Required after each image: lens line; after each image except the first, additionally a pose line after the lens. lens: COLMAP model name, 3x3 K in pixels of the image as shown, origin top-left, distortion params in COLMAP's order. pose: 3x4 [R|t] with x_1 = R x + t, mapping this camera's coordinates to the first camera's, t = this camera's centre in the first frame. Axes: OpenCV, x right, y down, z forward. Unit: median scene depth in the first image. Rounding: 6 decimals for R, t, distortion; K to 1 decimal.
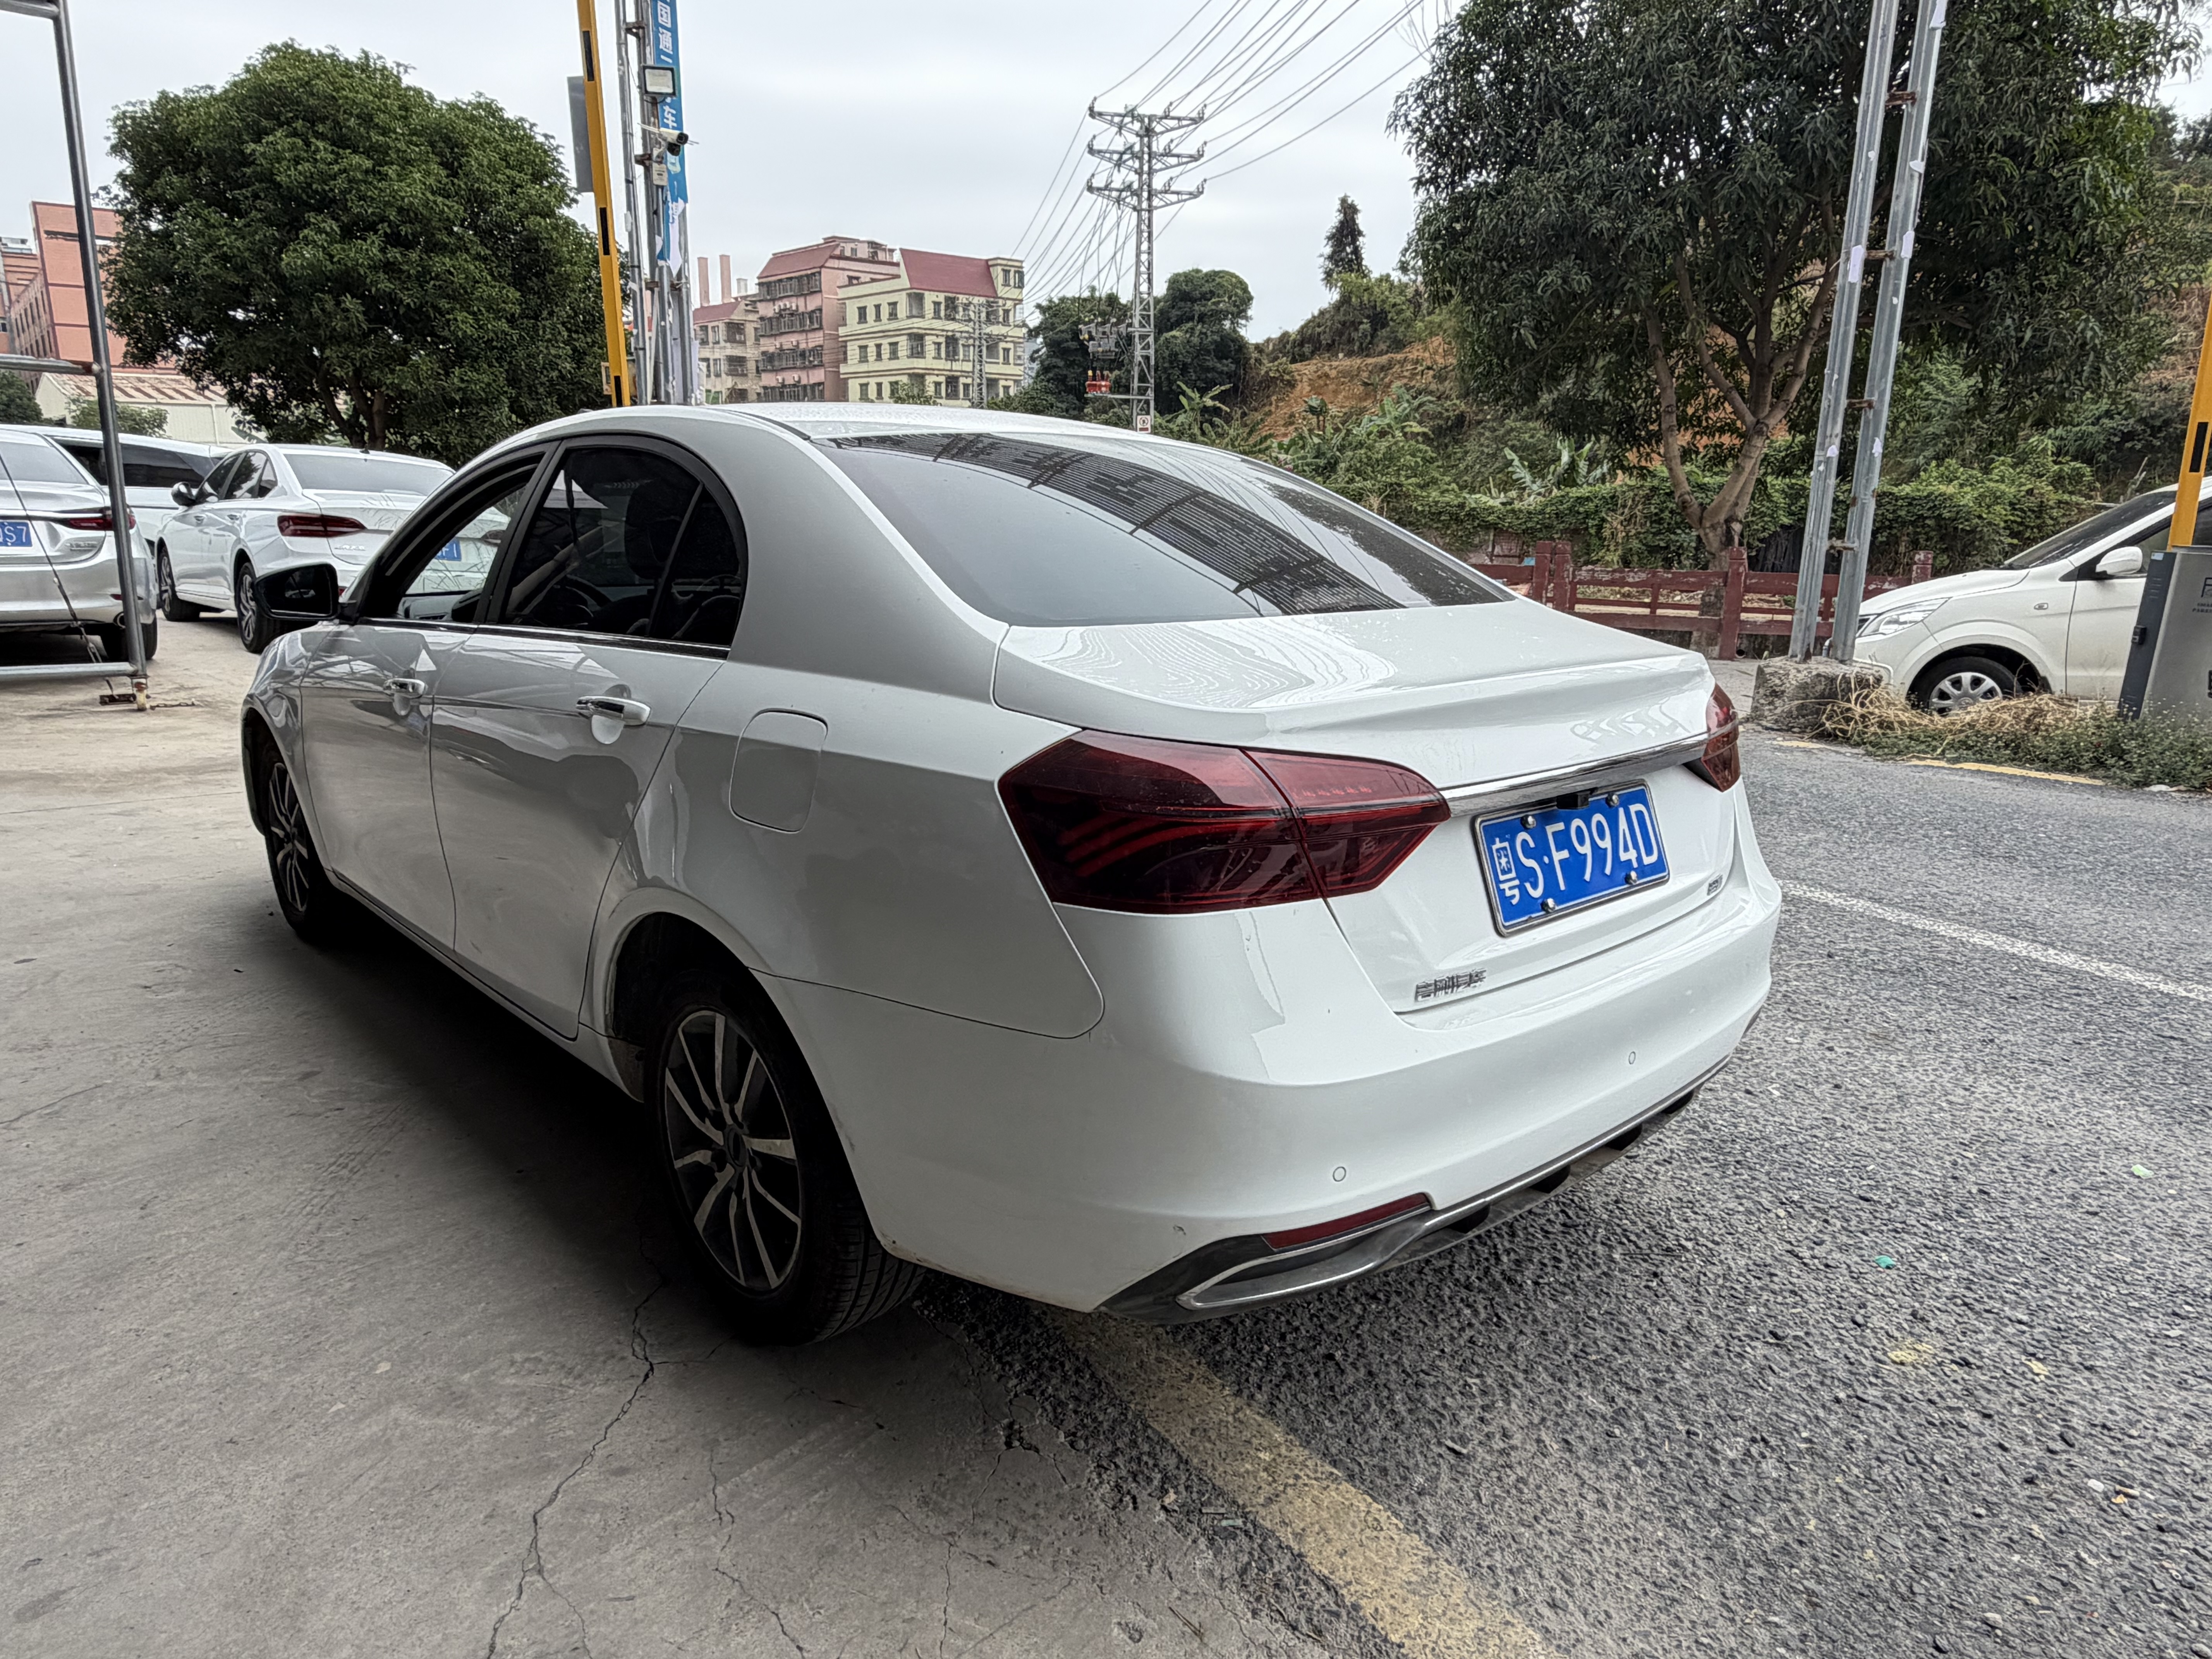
lens RADIAL K [[1379.9, 0, 1106.0], [0, 1379.9, 829.5], [0, 0, 1]] dist [-0.002690, -0.000207]
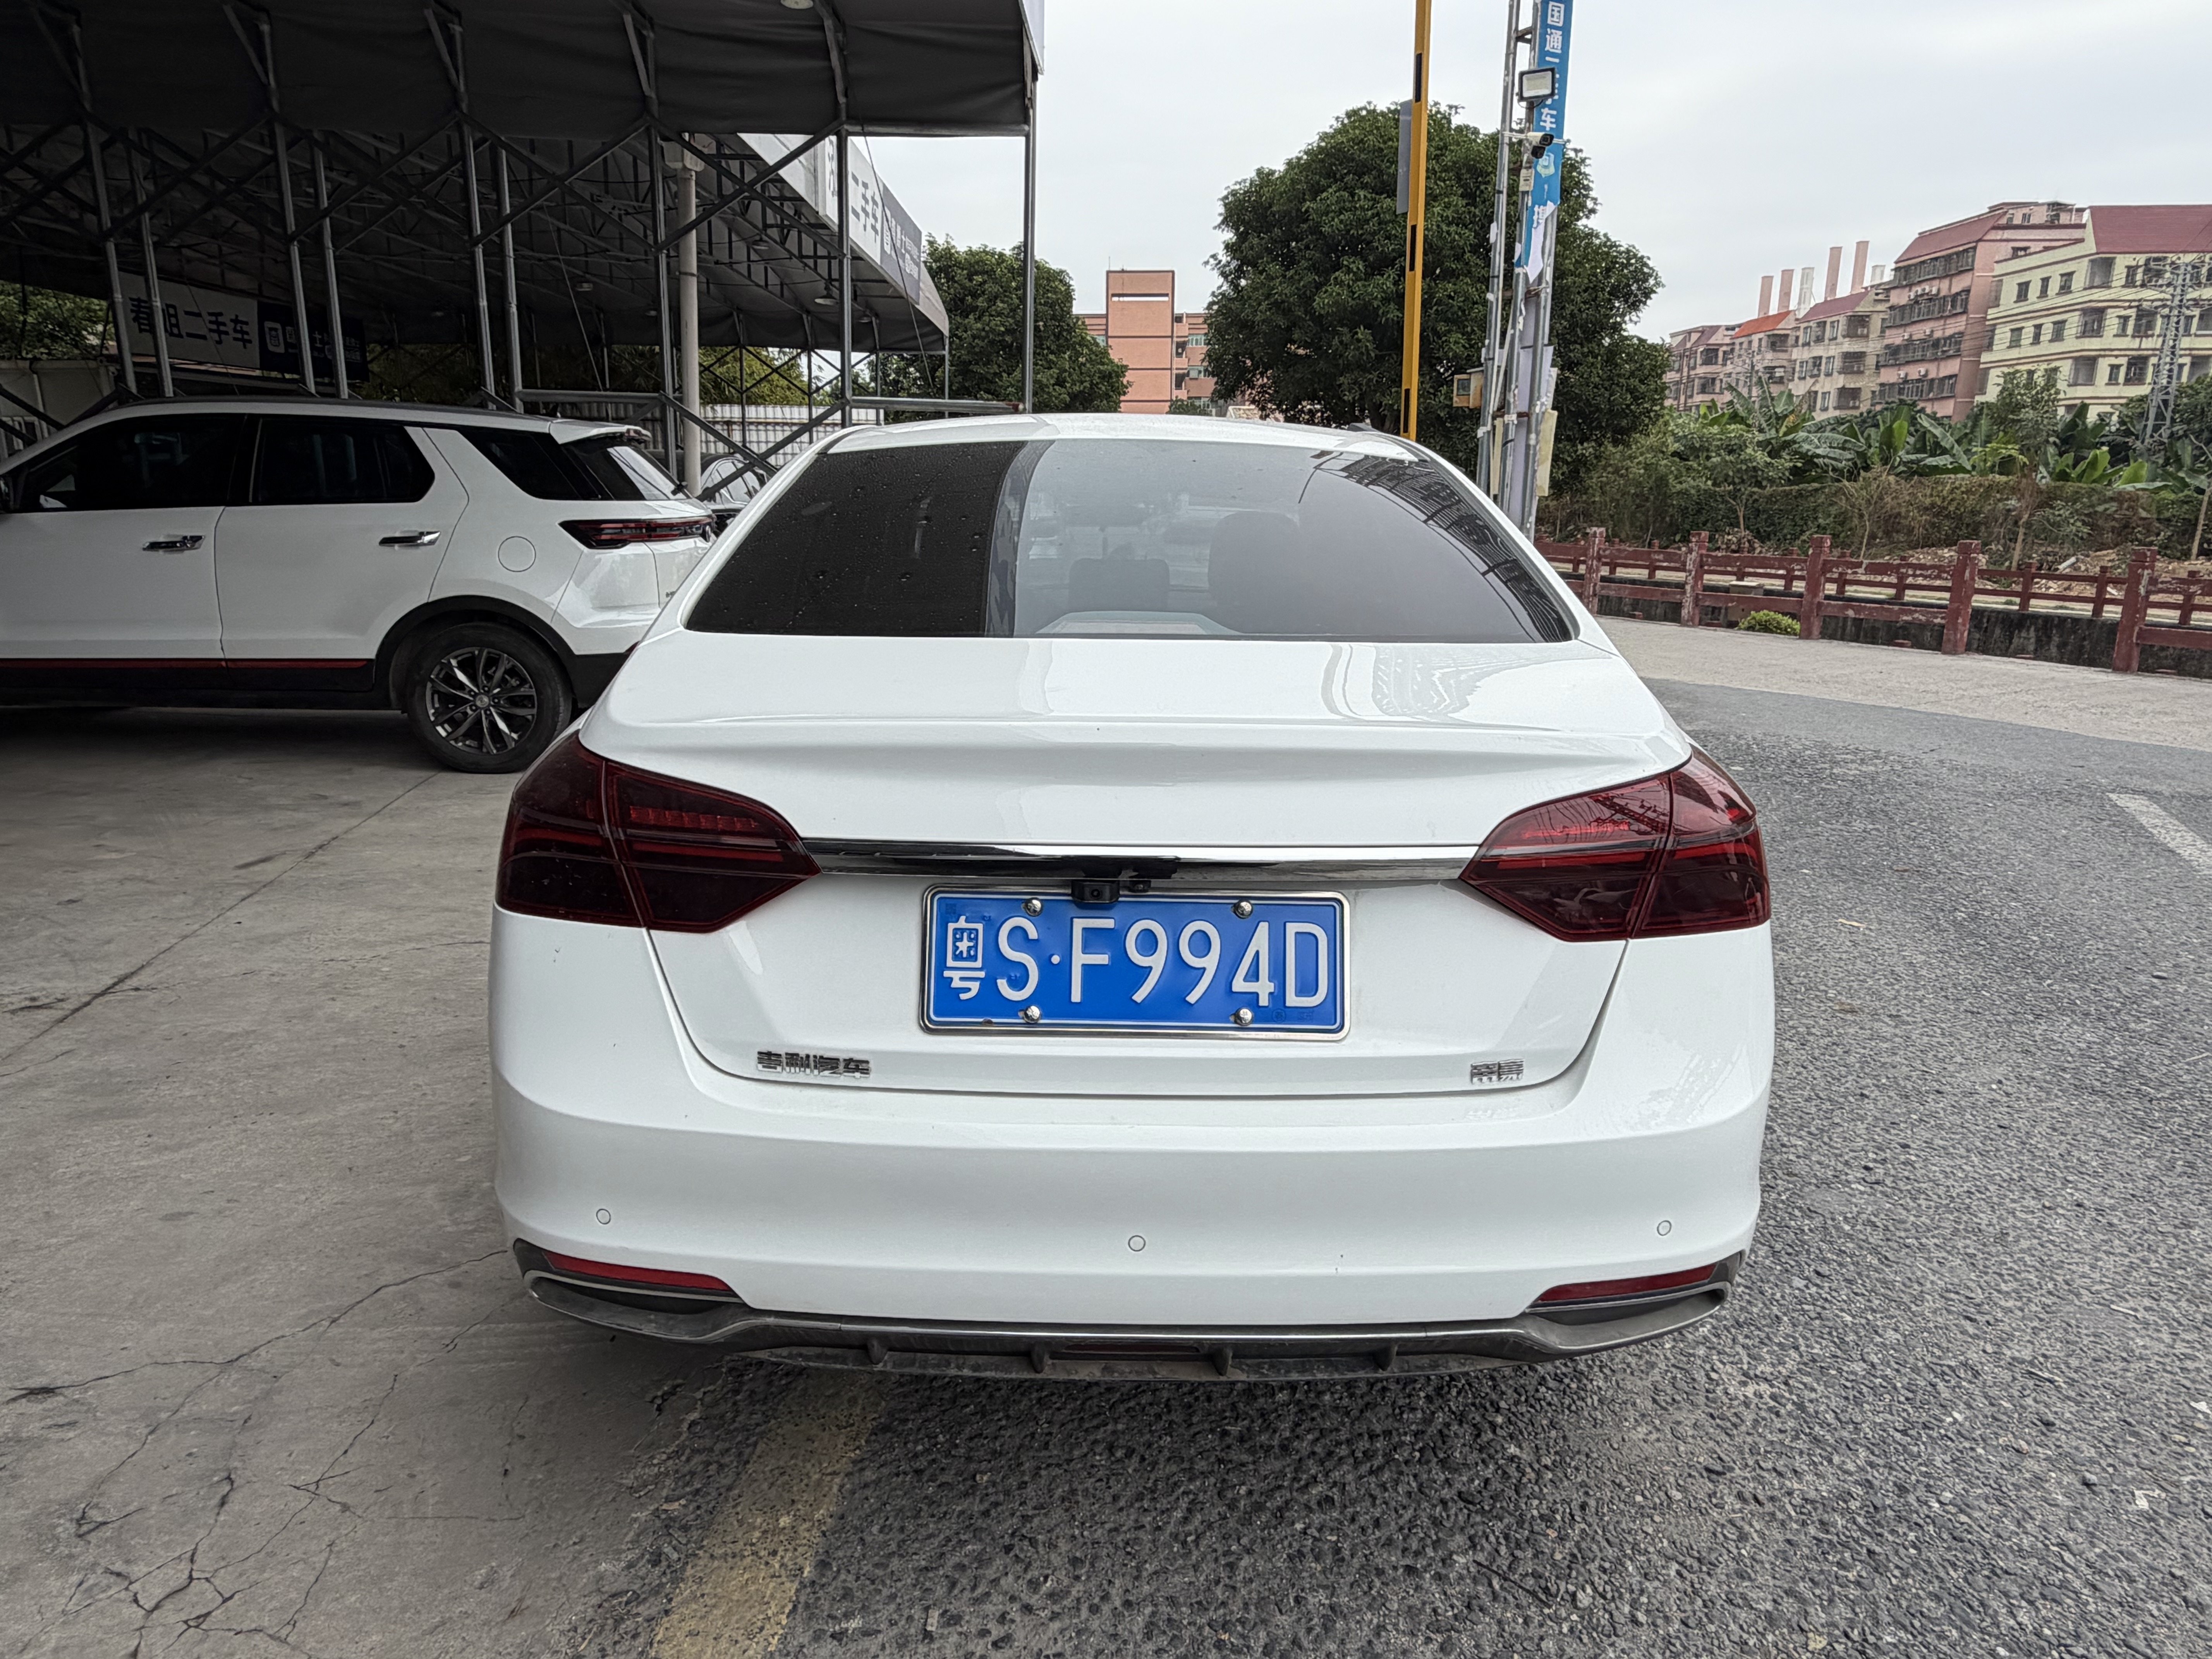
lens RADIAL K [[1382.8, 0, 1091.4], [0, 1382.8, 834.8], [0, 0, 1]] dist [-0.004669, 0.003003]
pose [[0.741683, 0.150122, -0.653735, 0.071470], [-0.152549, 0.986844, 0.053544, -0.007973], [0.653173, 0.060014, 0.754827, 0.034684]]
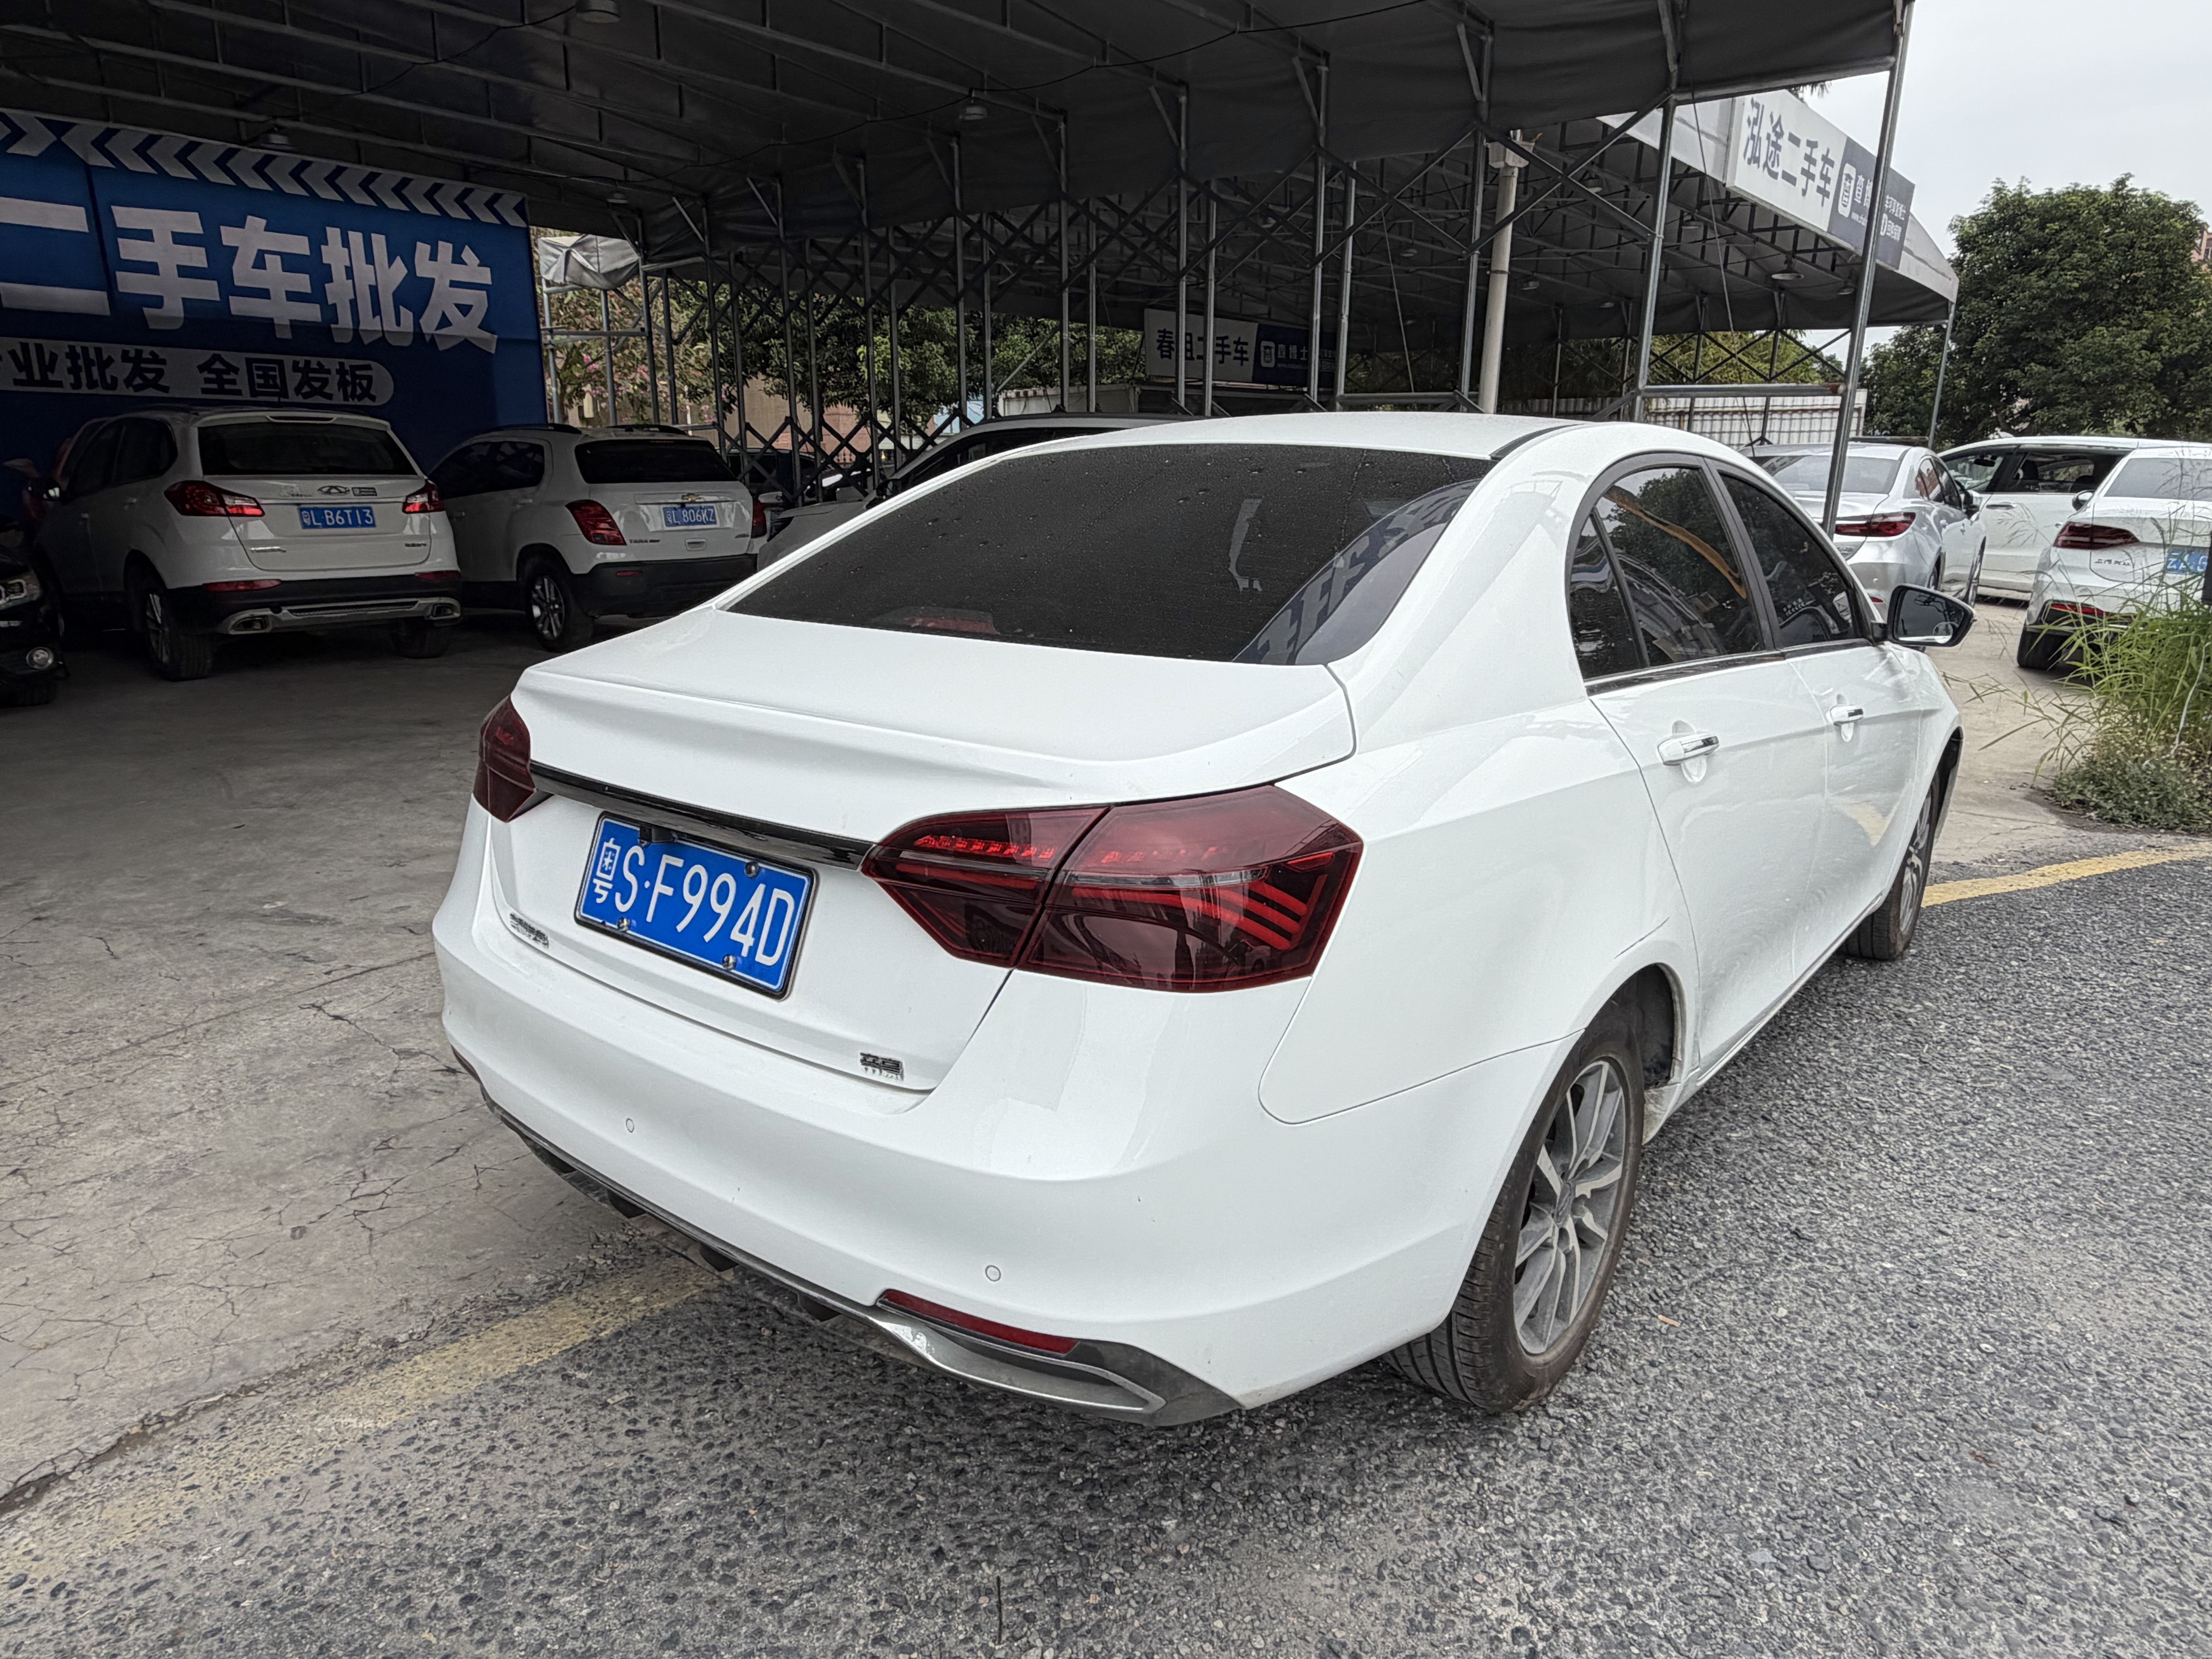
lens RADIAL K [[1382.8, 0, 1091.4], [0, 1382.8, 834.8], [0, 0, 1]] dist [-0.004669, 0.003003]
pose [[0.147789, 0.227931, -0.962396, 0.109273], [-0.229742, 0.954376, 0.190751, -0.022663], [0.961965, 0.192912, 0.193412, 0.093716]]
